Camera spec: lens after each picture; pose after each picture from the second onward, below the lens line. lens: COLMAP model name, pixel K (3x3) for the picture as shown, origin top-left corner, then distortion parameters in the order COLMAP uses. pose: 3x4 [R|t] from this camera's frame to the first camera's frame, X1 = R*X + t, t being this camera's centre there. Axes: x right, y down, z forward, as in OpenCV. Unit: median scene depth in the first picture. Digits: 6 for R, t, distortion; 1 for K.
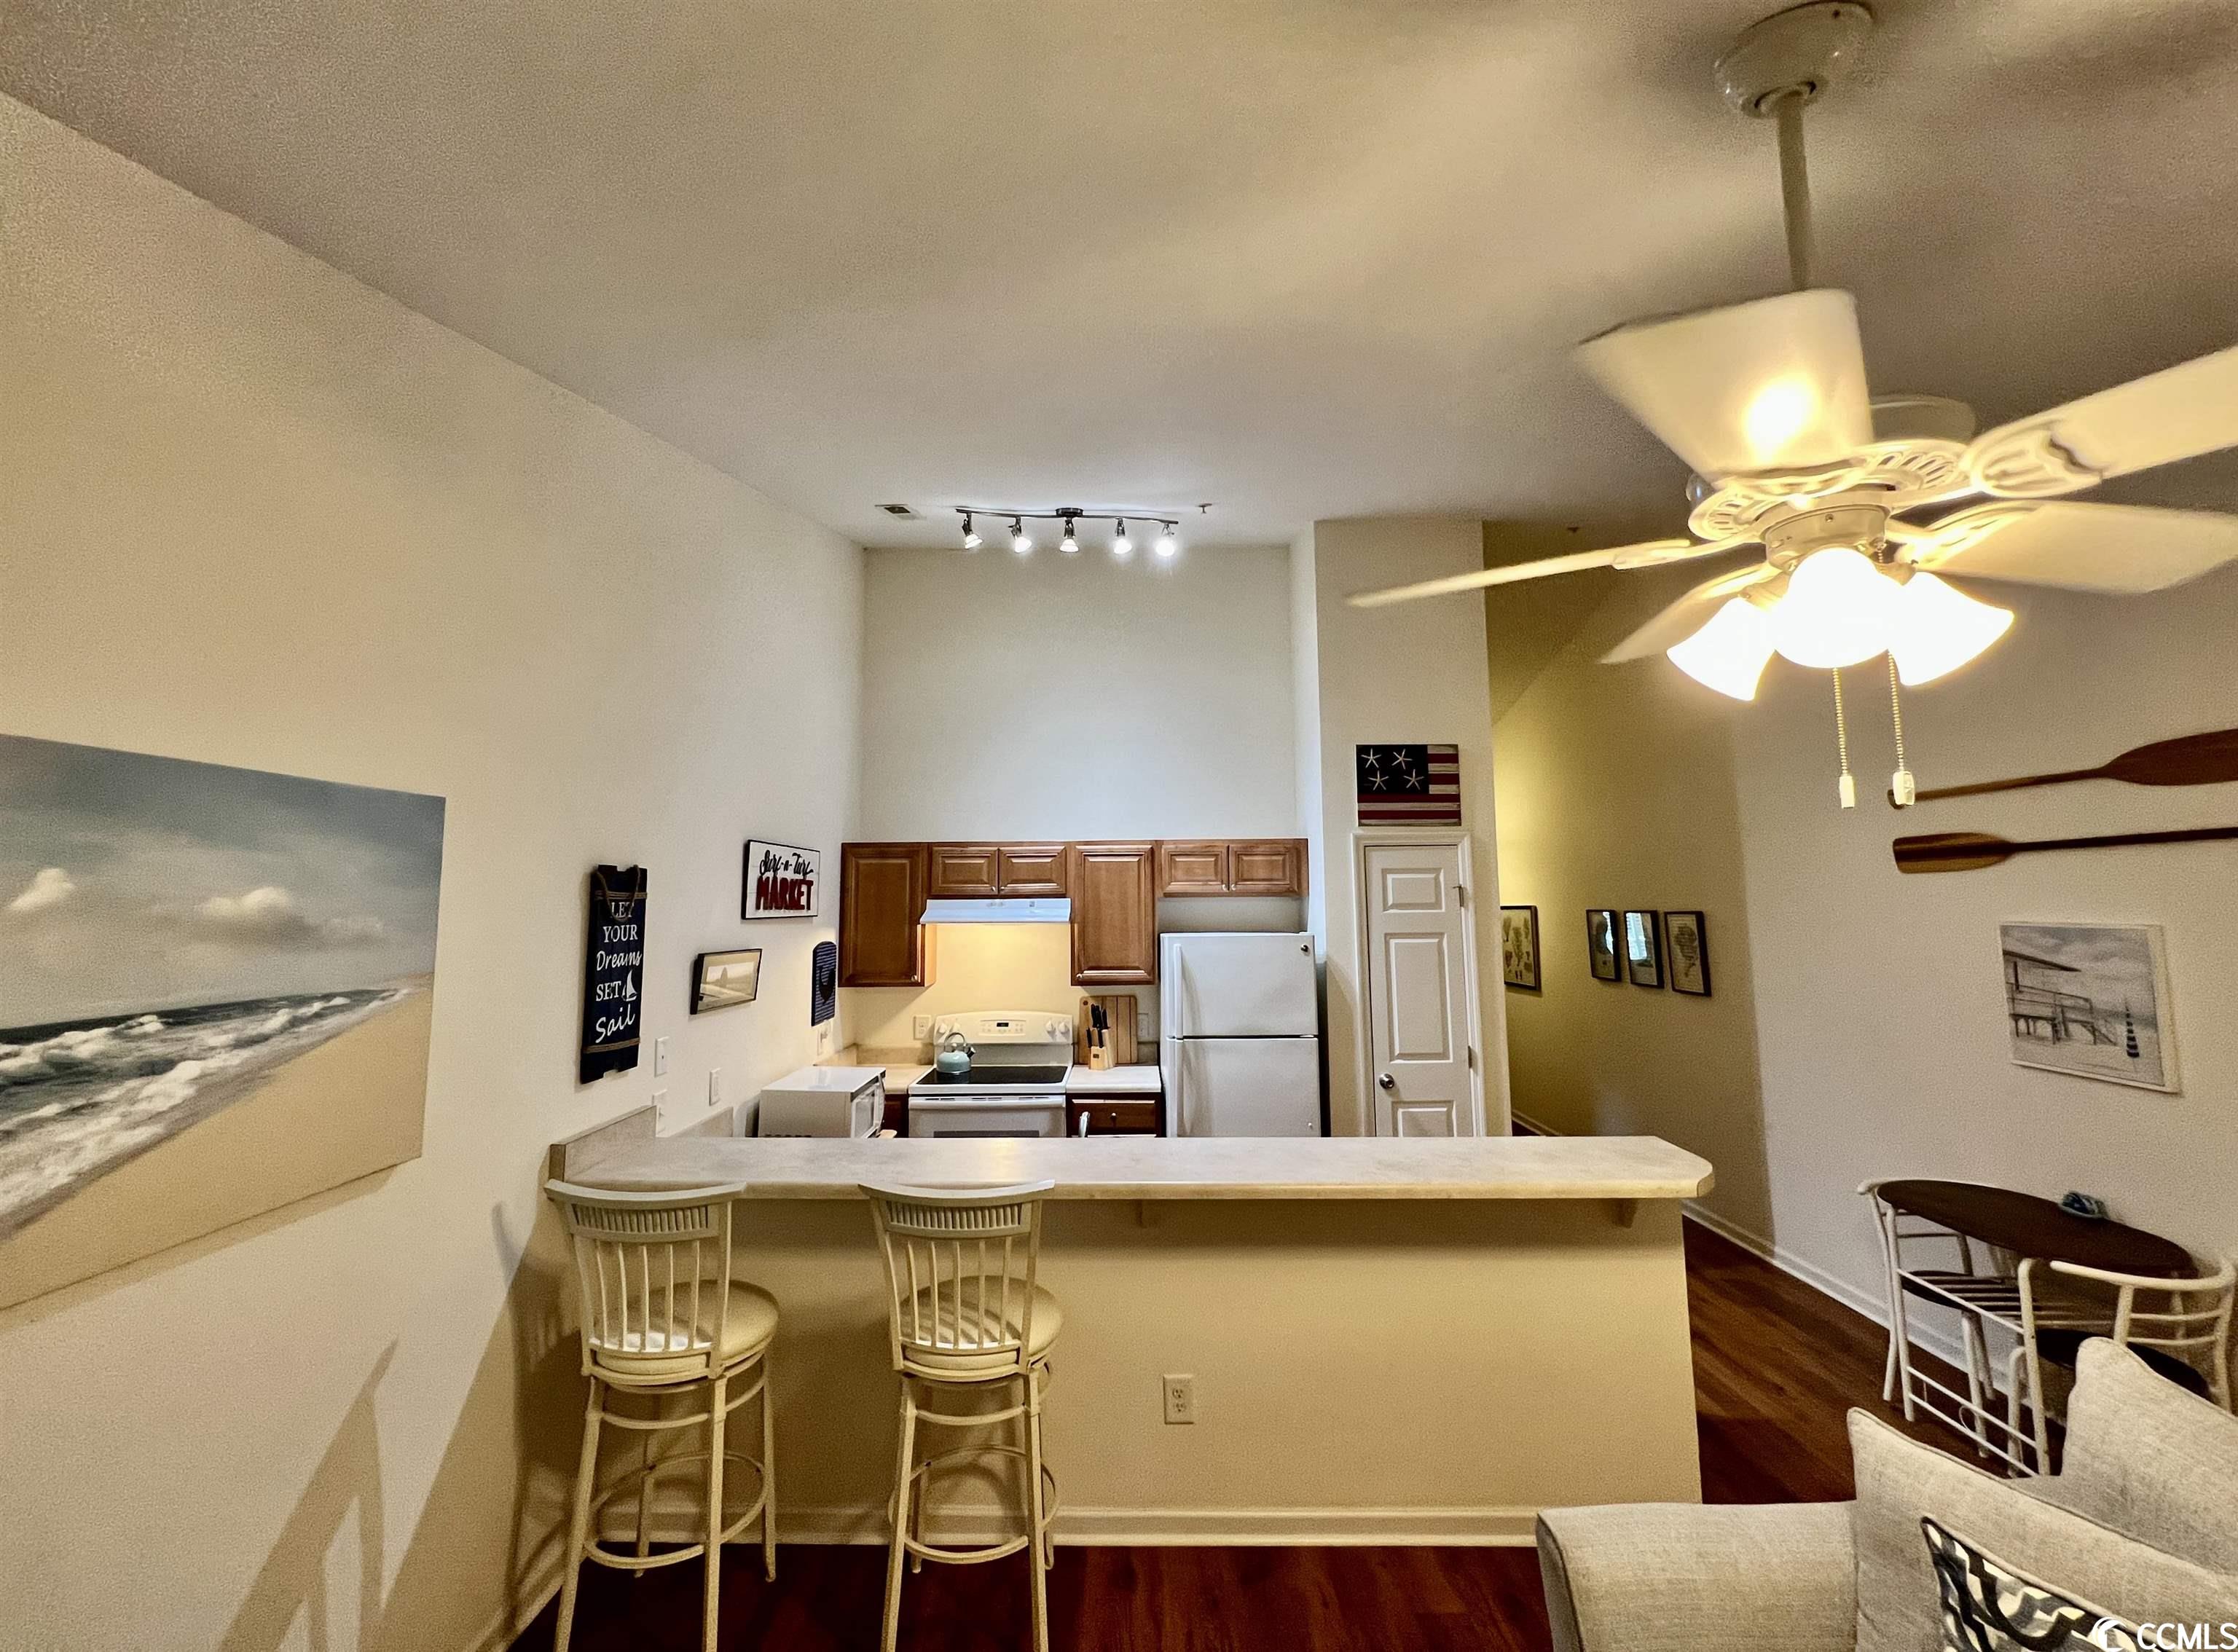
lens RADIAL K [[900.0, 0, 1110.6], [0, 900.0, 806.4], [0, 0, 1]] dist [-0.001950, -0.000230]
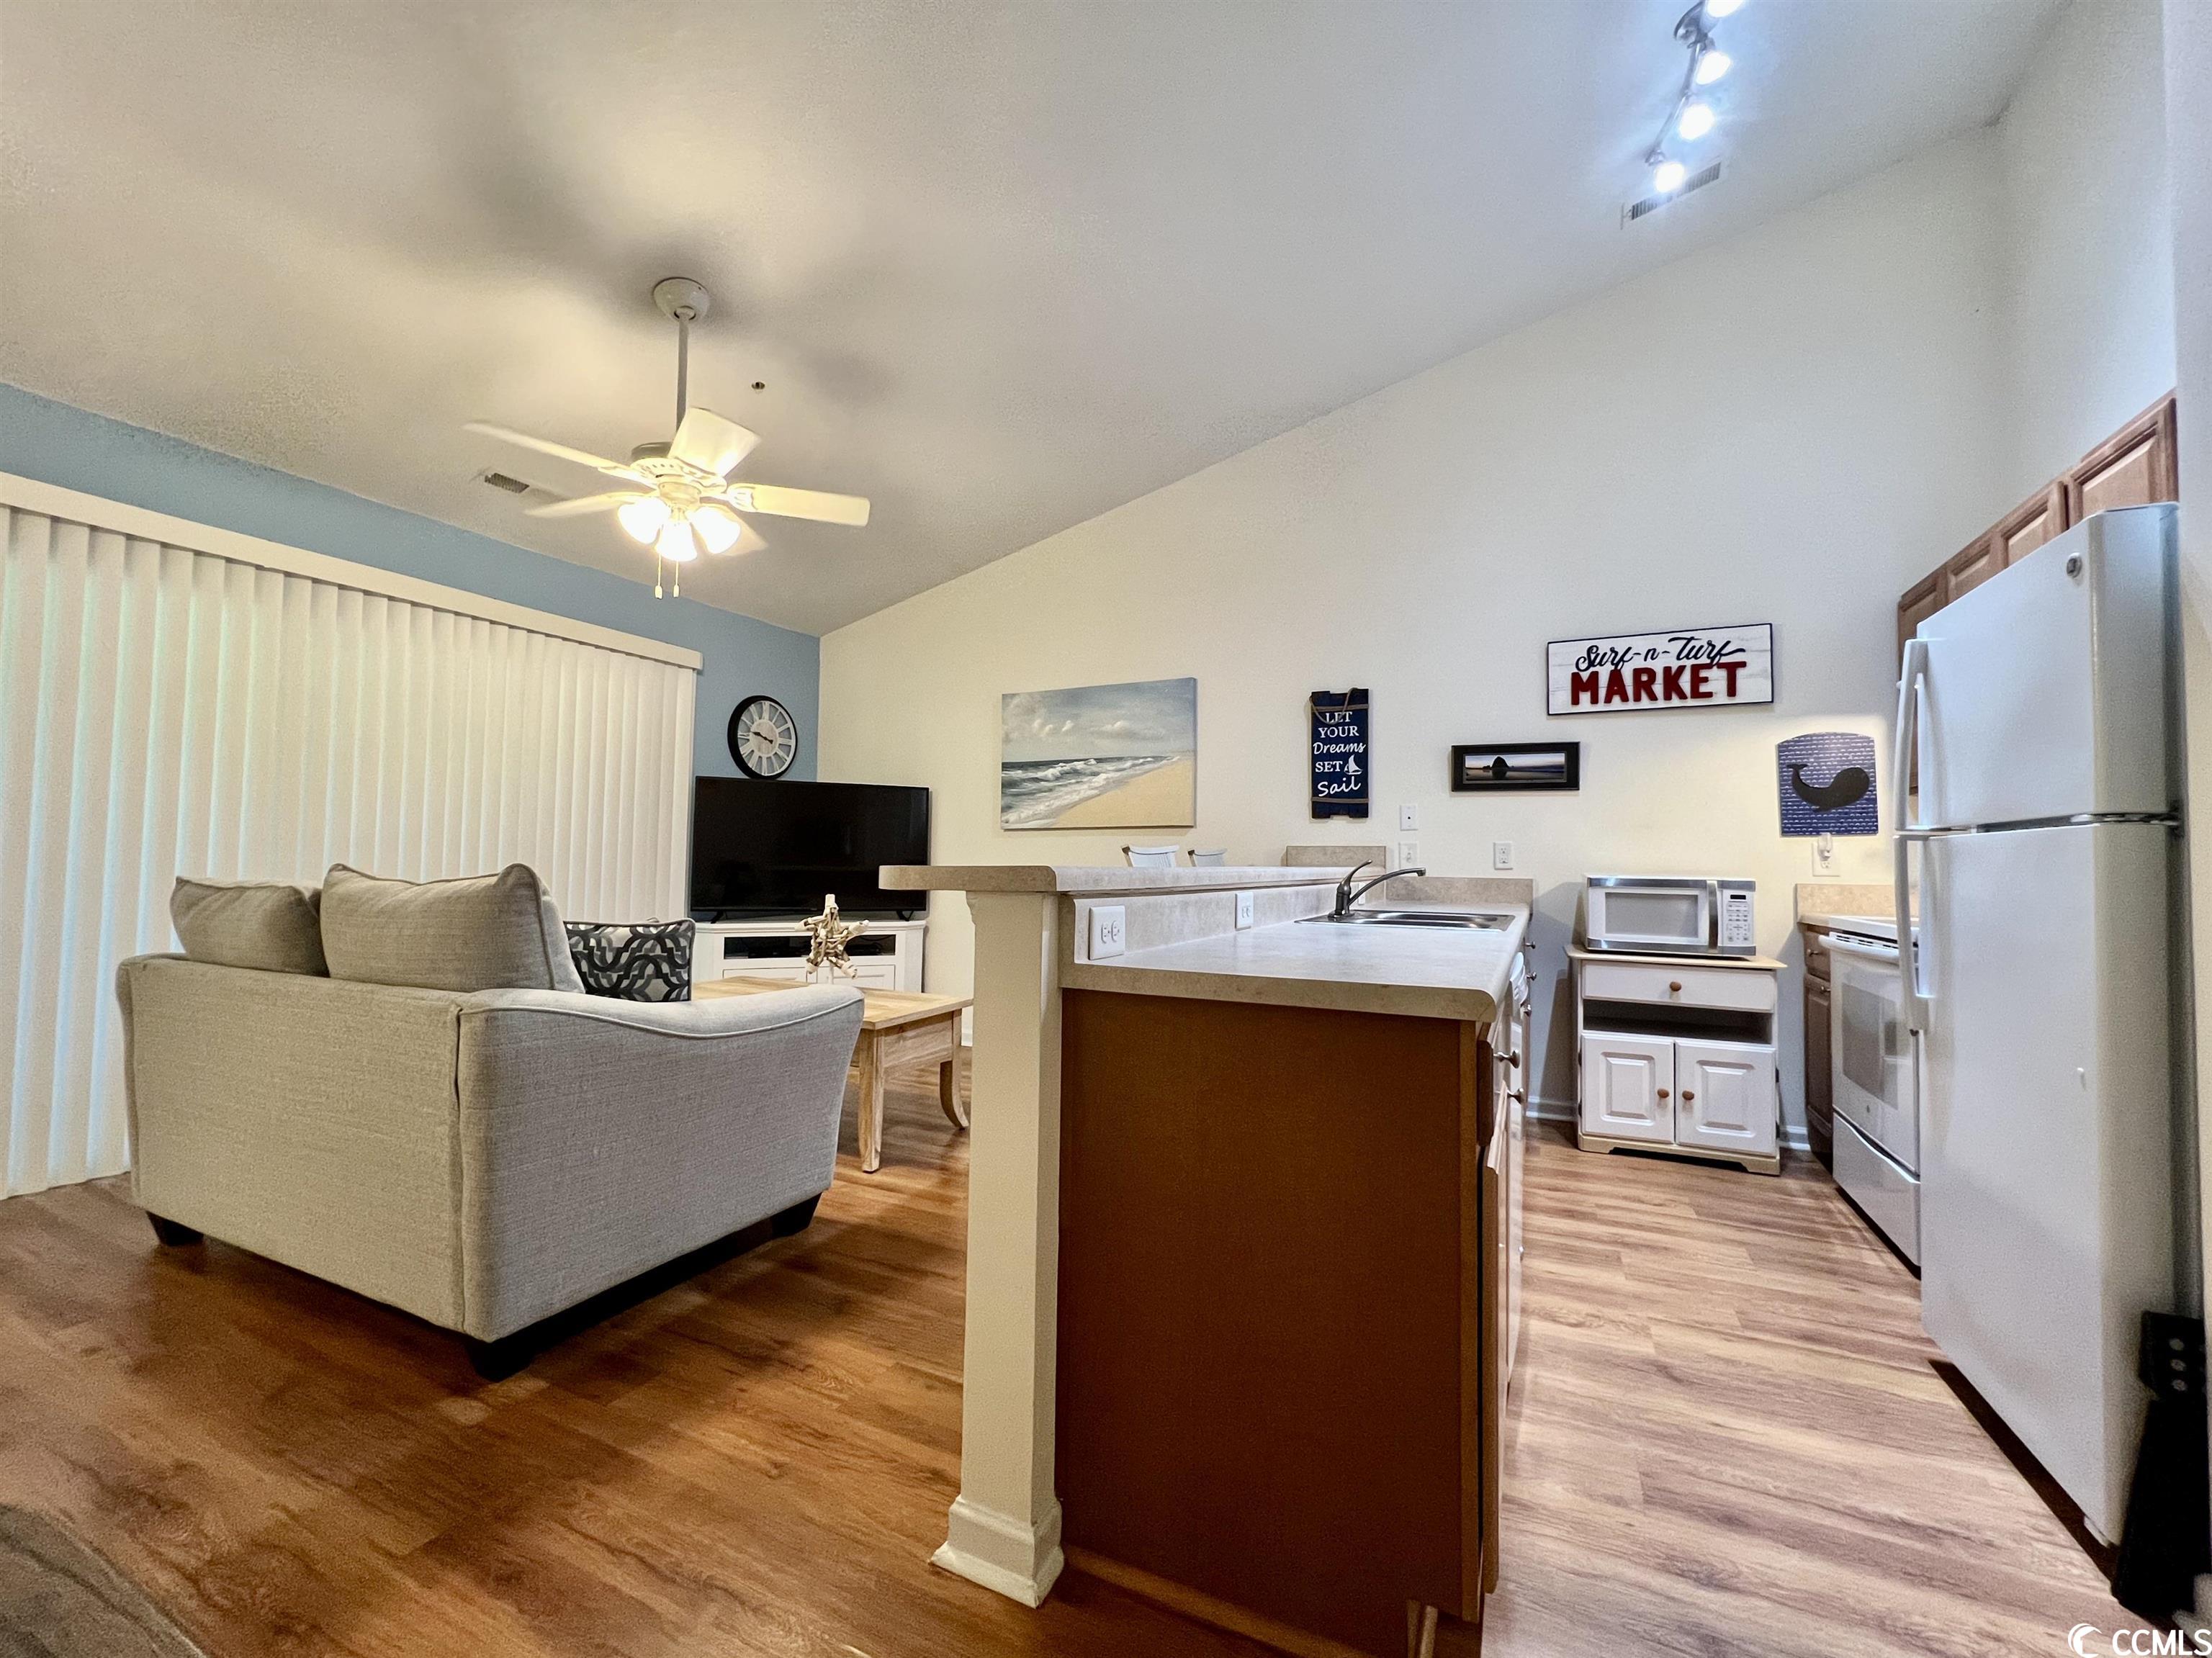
lens RADIAL K [[889.5, 0, 1097.6], [0, 889.5, 827.6], [0, 0, 1]] dist [-0.001950, -0.000230]
pose [[-0.429836, -0.032457, -0.902323, 0.685415], [0.086245, 0.993308, -0.076814, 0.255031], [0.898778, -0.110838, -0.424160, 0.817674]]
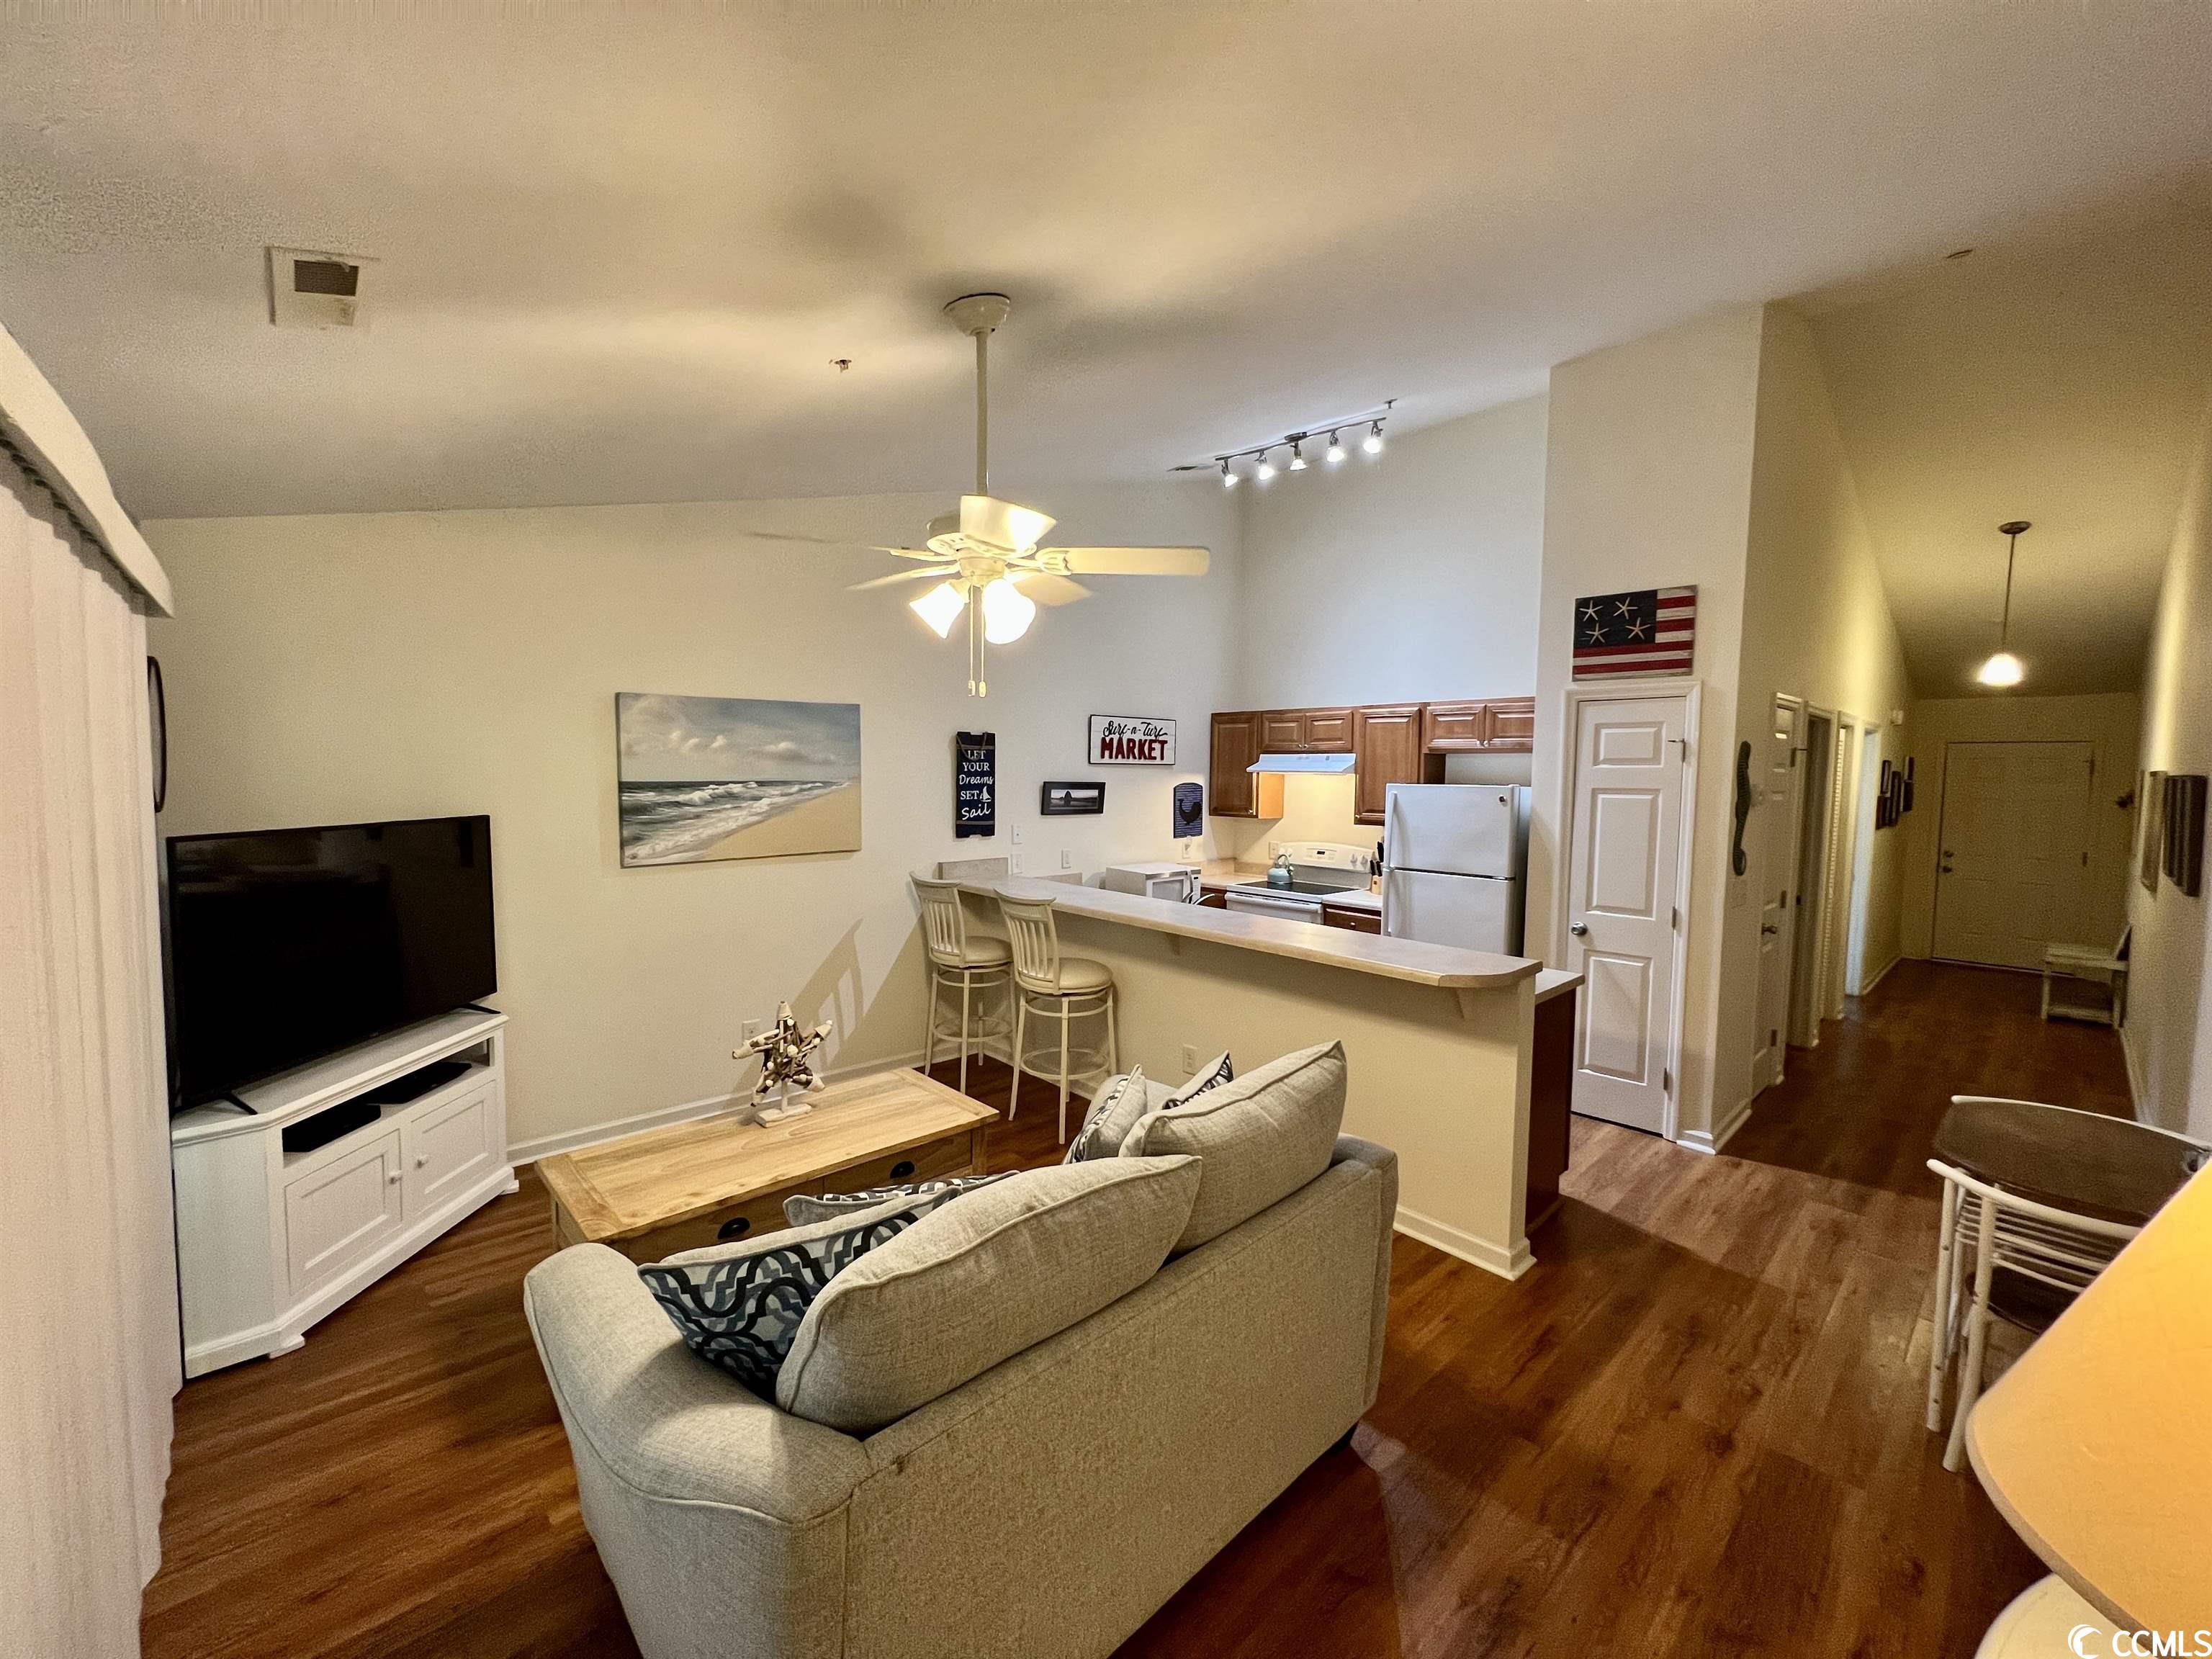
lens RADIAL K [[889.6, 0, 1099.5], [0, 889.6, 821.6], [0, 0, 1]] dist [-0.001950, -0.000230]
pose [[0.682774, 0.058480, -0.728285, 0.681829], [0.064237, 0.988127, 0.139568, 0.003895], [0.727800, -0.142076, 0.670911, -0.078112]]
